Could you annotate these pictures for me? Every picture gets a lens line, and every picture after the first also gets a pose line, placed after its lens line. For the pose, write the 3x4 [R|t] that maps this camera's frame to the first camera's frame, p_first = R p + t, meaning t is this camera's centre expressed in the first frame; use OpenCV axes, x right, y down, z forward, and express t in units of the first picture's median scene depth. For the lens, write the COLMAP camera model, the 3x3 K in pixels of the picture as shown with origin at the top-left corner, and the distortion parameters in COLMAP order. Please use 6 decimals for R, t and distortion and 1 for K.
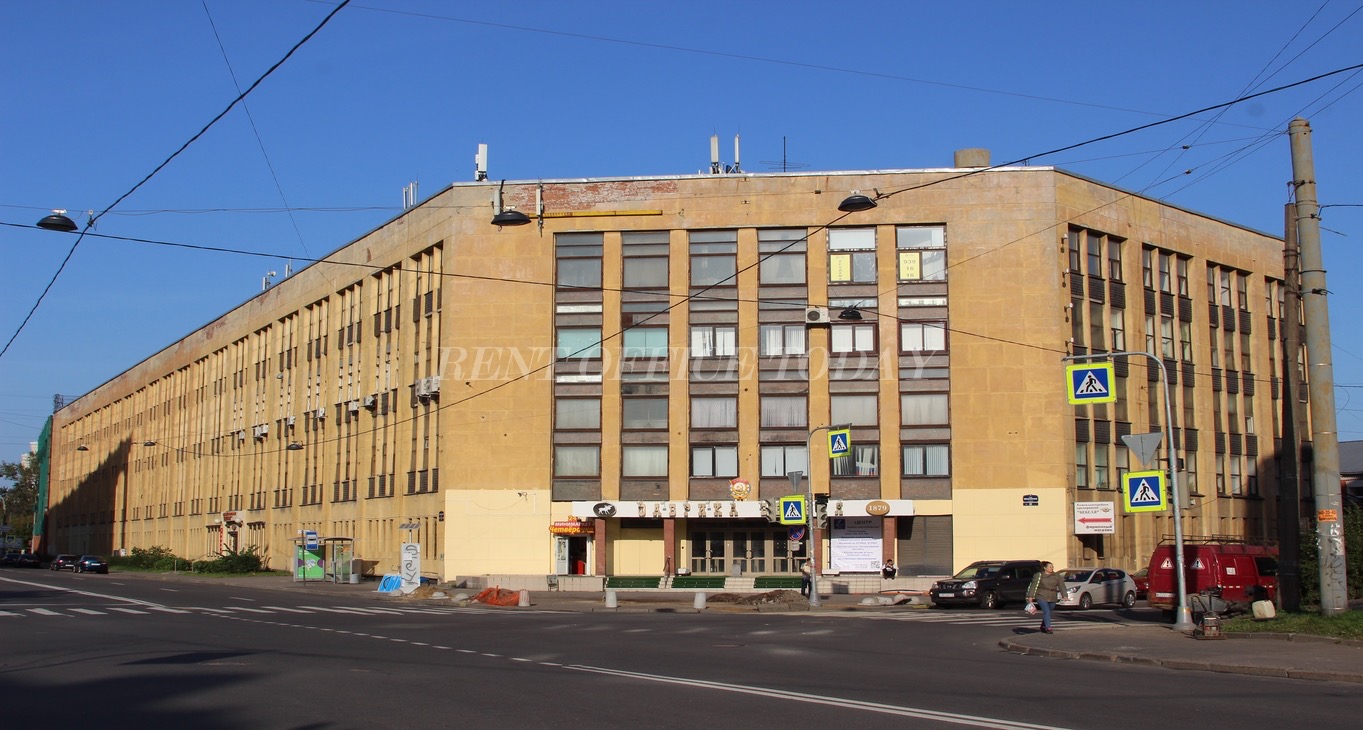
lens RADIAL K [[1488.8, 0, 681.5], [0, 1488.8, 365.0], [0, 0, 1]] dist [-0.135084, 0.029927]
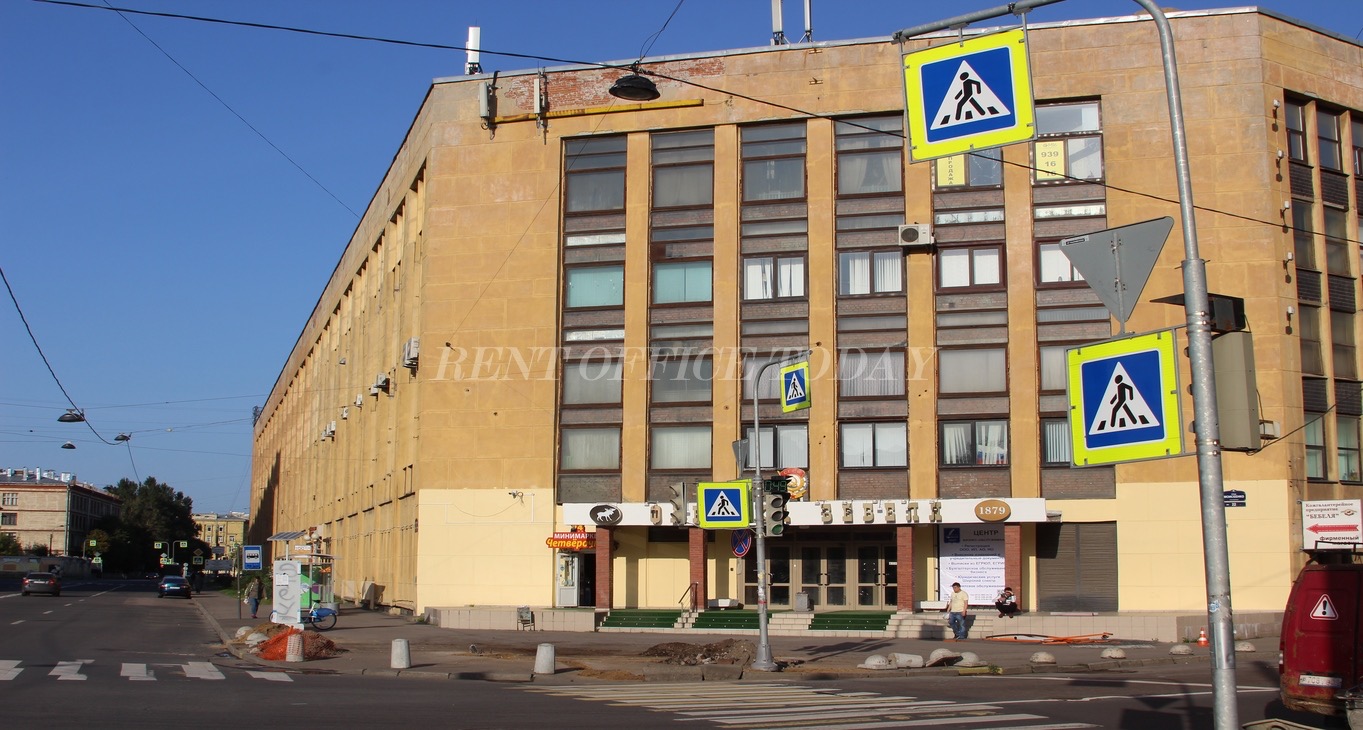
lens RADIAL K [[1601.5, 0, 681.6], [0, 1601.5, 309.8], [0, 0, 1]] dist [-0.138741, 0.035885]
pose [[0.985456, -0.022592, -0.168425, 0.106603], [0.015852, 0.999023, -0.041258, 0.030265], [0.169192, 0.037988, 0.984851, 0.242385]]
